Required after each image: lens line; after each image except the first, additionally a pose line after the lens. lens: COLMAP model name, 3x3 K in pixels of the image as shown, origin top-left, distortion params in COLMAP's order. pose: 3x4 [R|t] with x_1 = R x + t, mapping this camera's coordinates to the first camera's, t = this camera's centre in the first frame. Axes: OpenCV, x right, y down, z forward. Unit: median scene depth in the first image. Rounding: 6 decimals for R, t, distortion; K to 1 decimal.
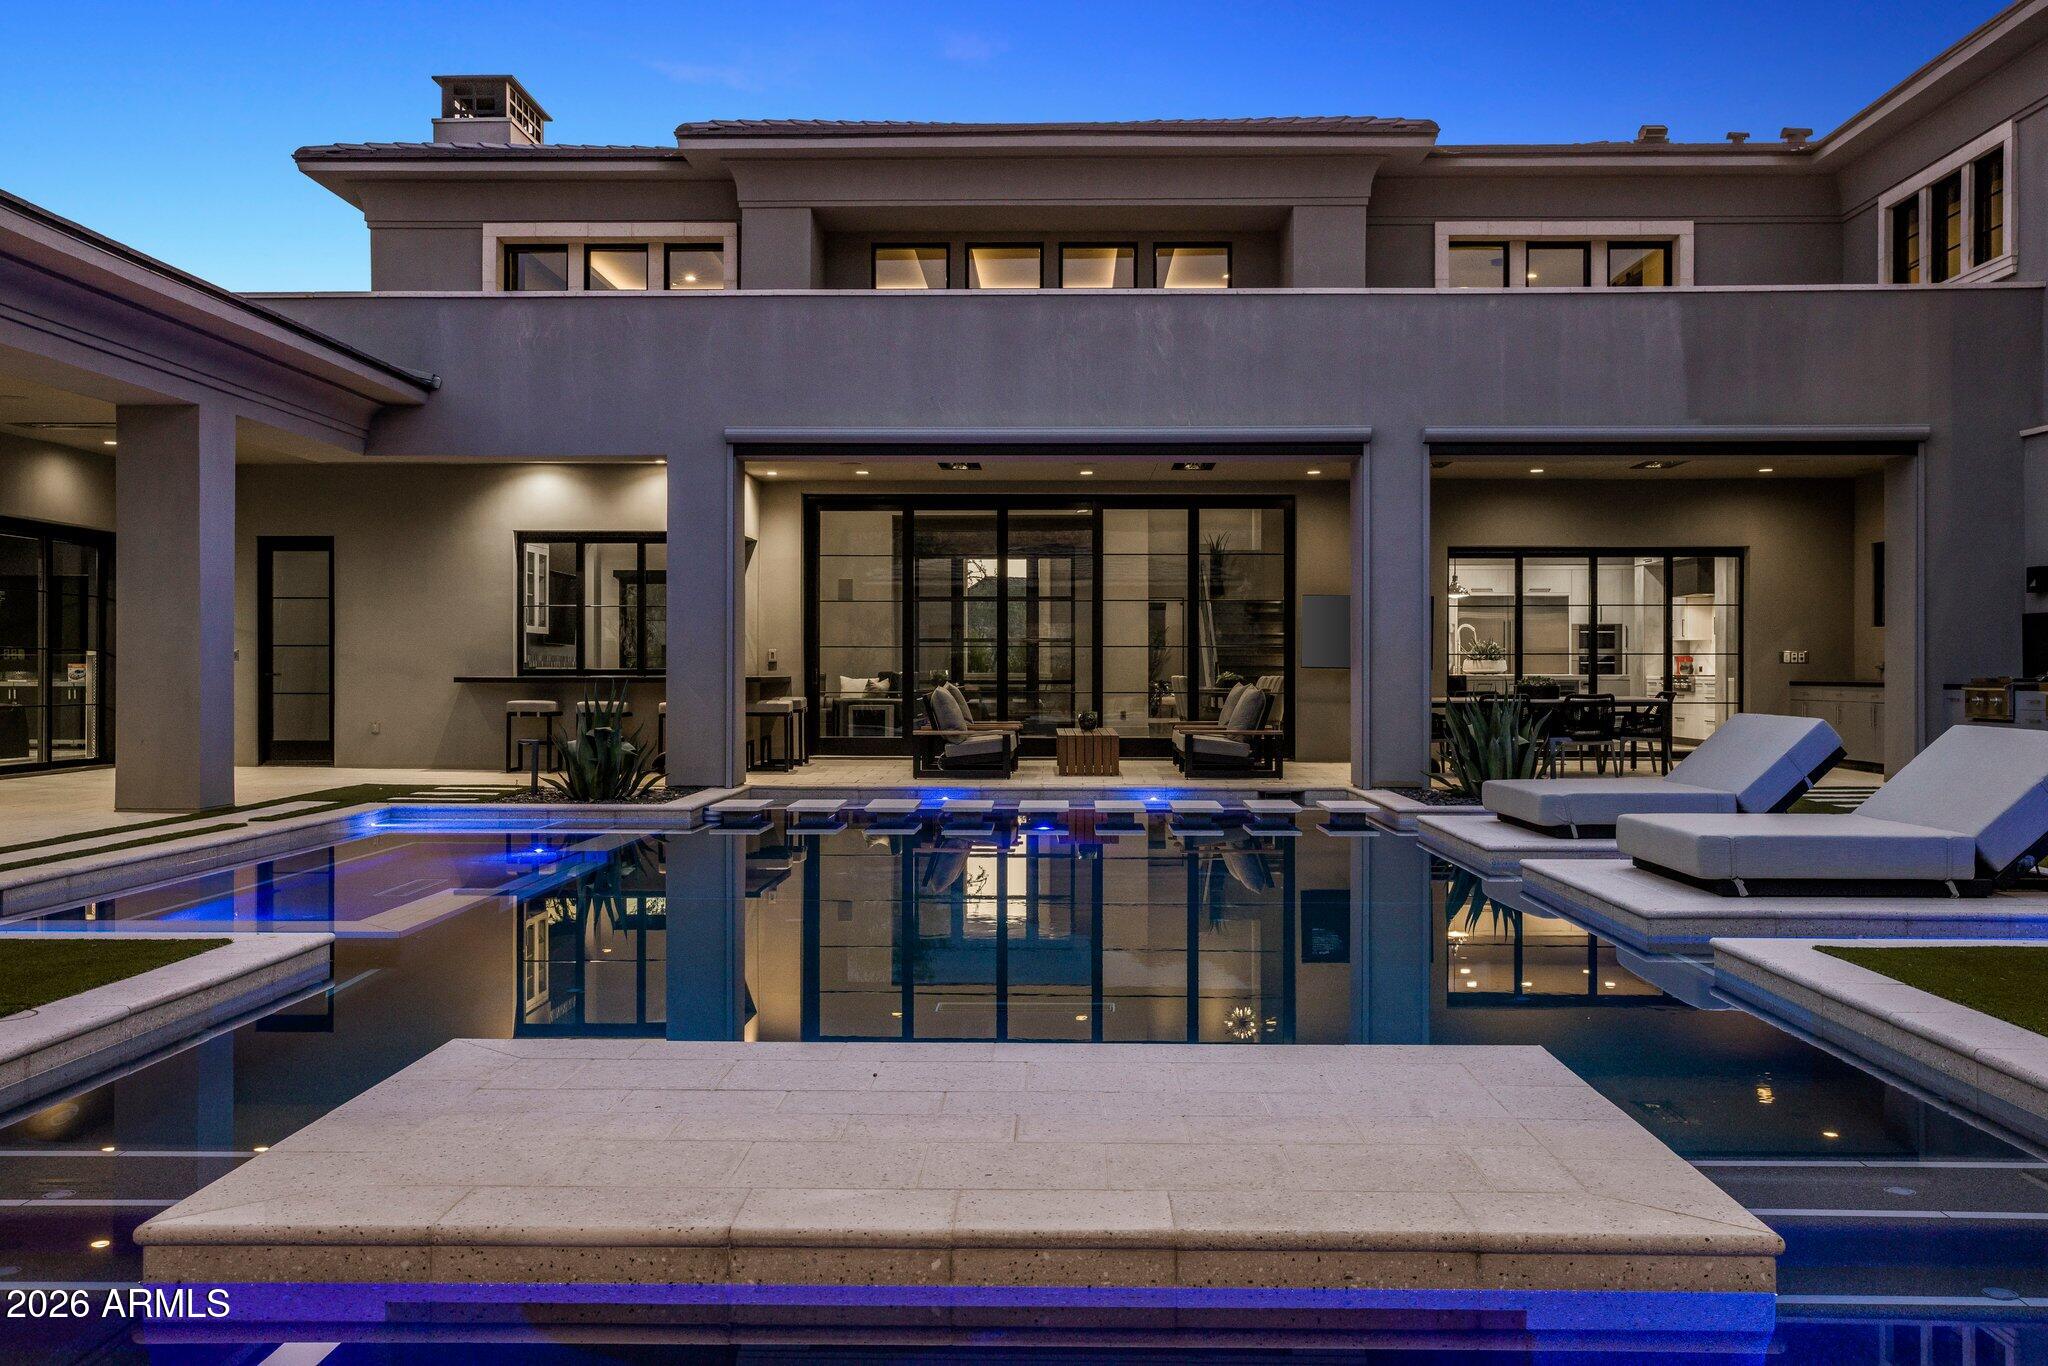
lens RADIAL K [[2071.6, 0, 1024.0], [0, 2071.6, 683.0], [0, 0, 1]] dist [-0.006845, 0.001525]
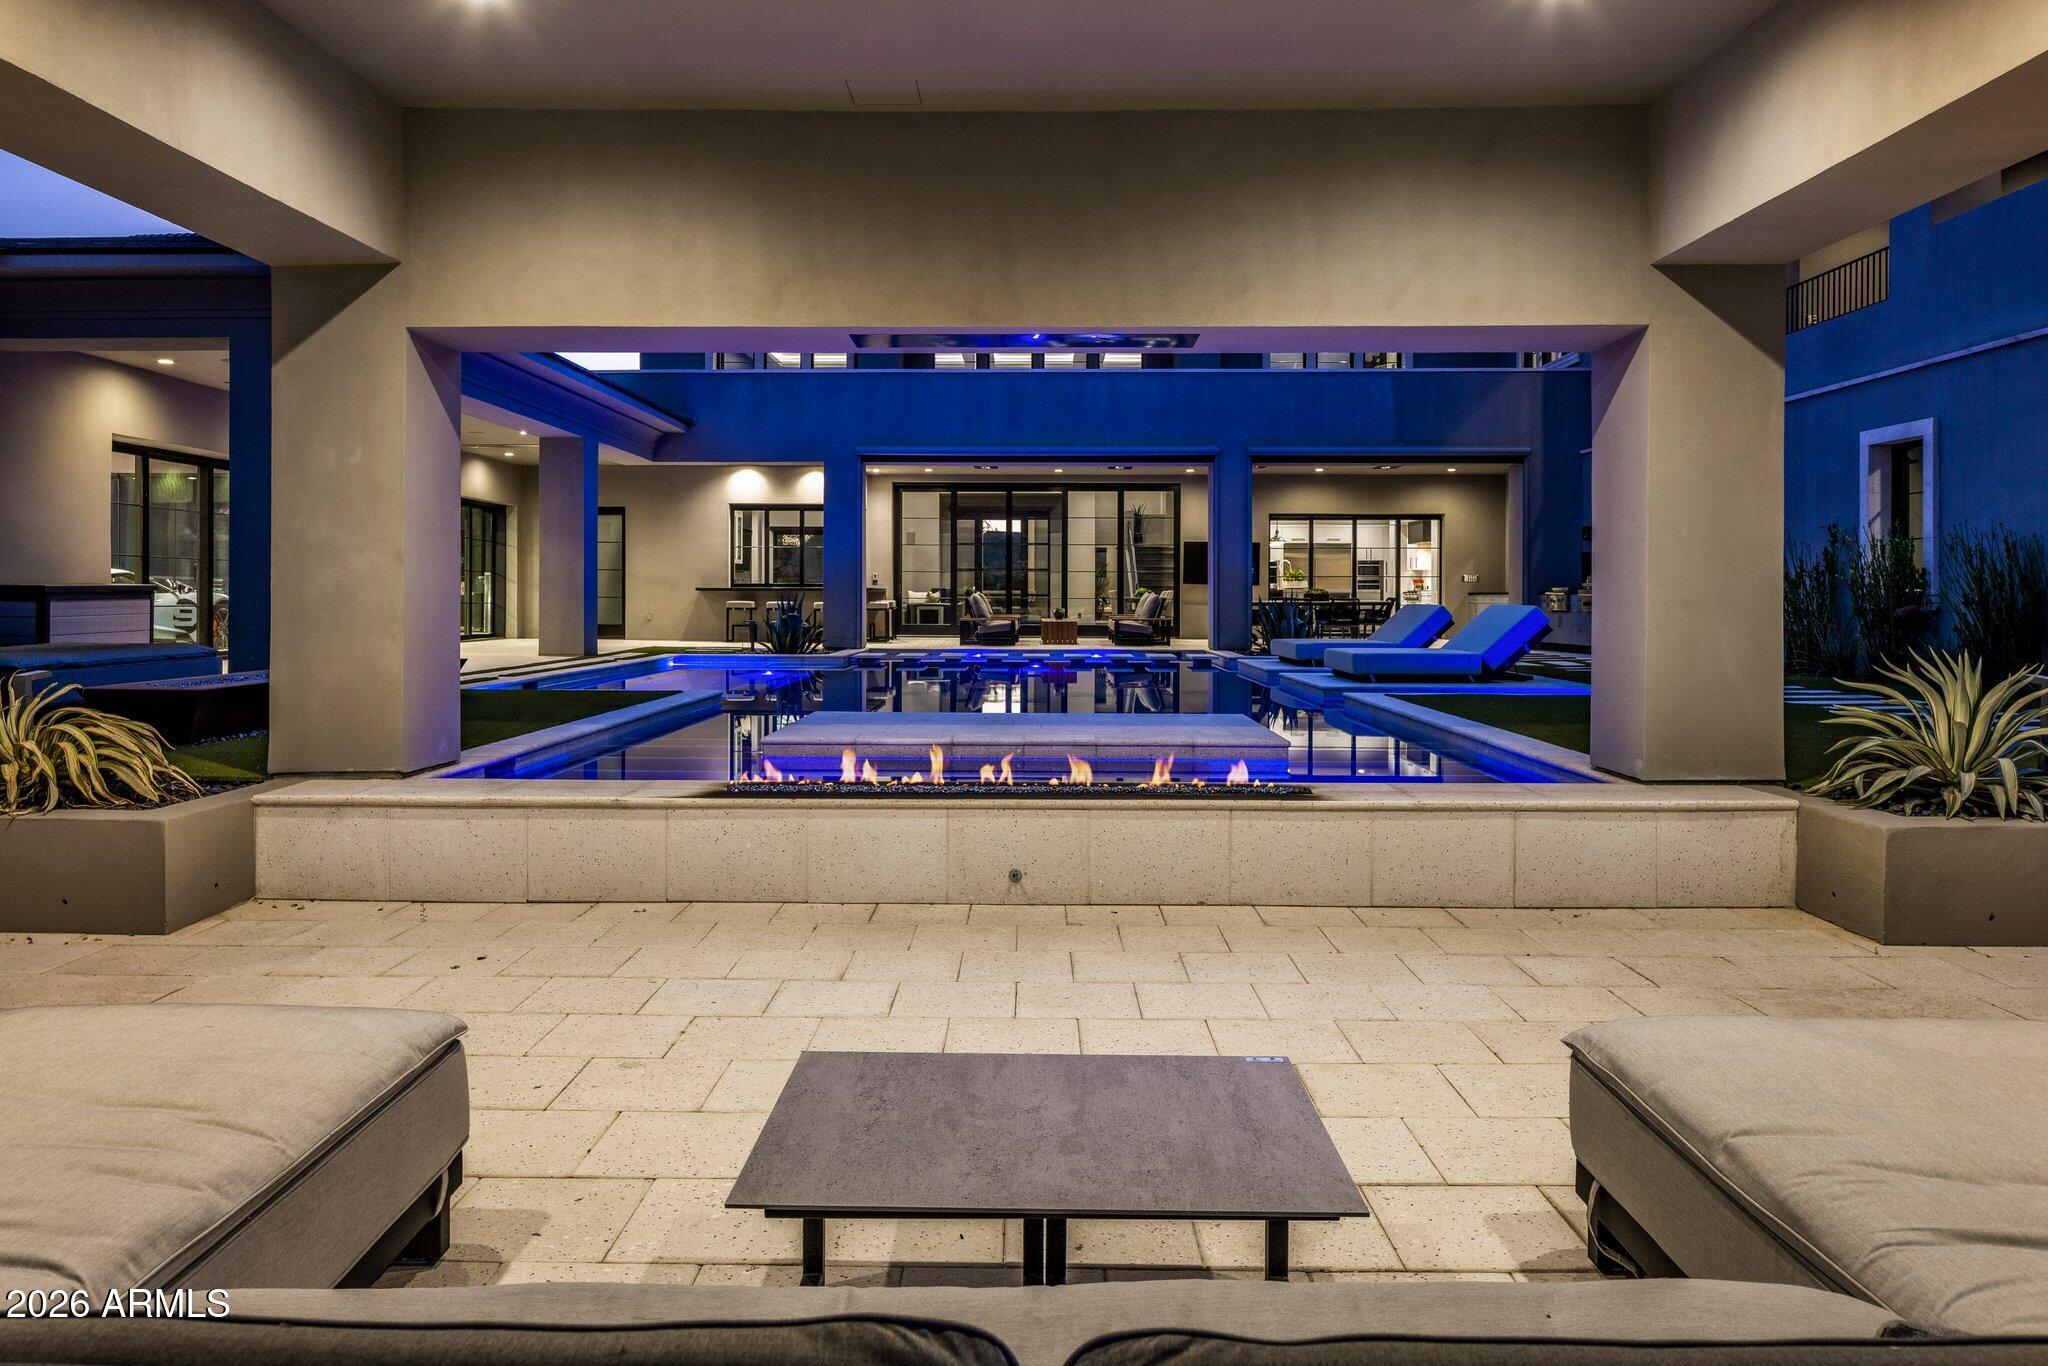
lens RADIAL K [[1413.9, 0, 1020.1], [0, 1413.9, 601.7], [0, 0, 1]] dist [0.001276, -0.000066]
pose [[0.999981, 0.001573, 0.005898, -0.008189], [-0.001564, 0.999998, -0.001523, 0.009204], [-0.005900, 0.001514, 0.999981, -0.171101]]
